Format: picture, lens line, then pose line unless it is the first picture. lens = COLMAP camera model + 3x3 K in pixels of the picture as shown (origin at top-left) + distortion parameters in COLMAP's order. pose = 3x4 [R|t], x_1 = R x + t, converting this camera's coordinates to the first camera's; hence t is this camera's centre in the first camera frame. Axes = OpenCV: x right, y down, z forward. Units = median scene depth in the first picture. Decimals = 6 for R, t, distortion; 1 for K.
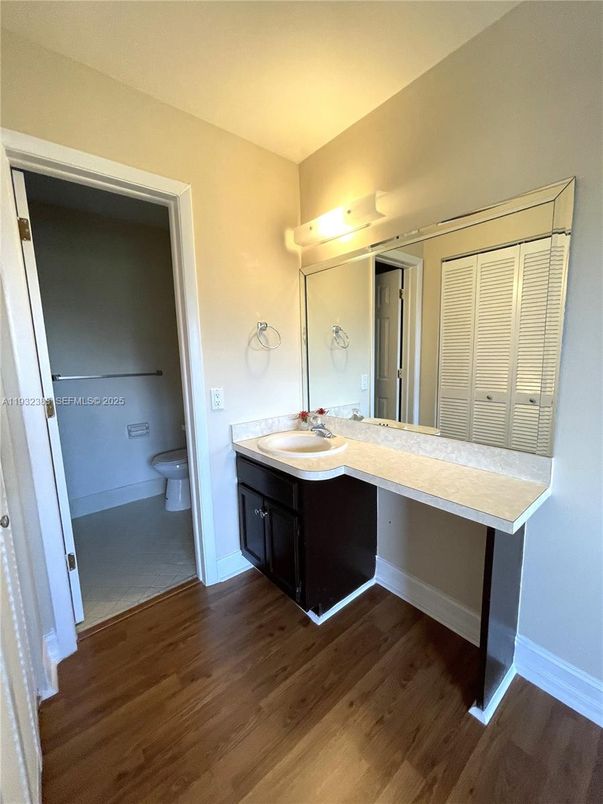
lens RADIAL K [[326.2, 0, 301.7], [0, 326.2, 400.9], [0, 0, 1]] dist [-0.000875, -0.000152]
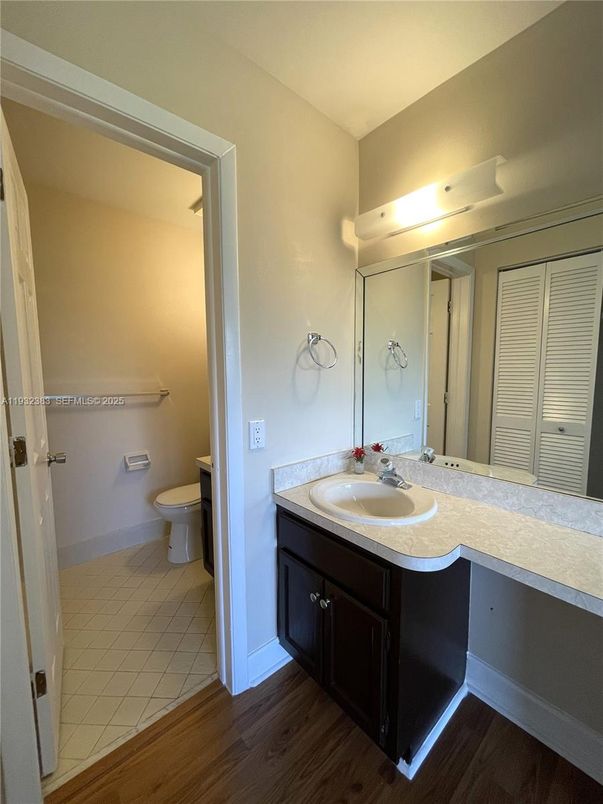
lens RADIAL K [[326.2, 0, 301.6], [0, 326.2, 401.4], [0, 0, 1]] dist [-0.000875, -0.000152]
pose [[0.999551, 0.019025, 0.023152, -0.166417], [-0.017854, 0.998600, -0.049790, -0.043069], [-0.024067, 0.049354, 0.998491, 0.244815]]
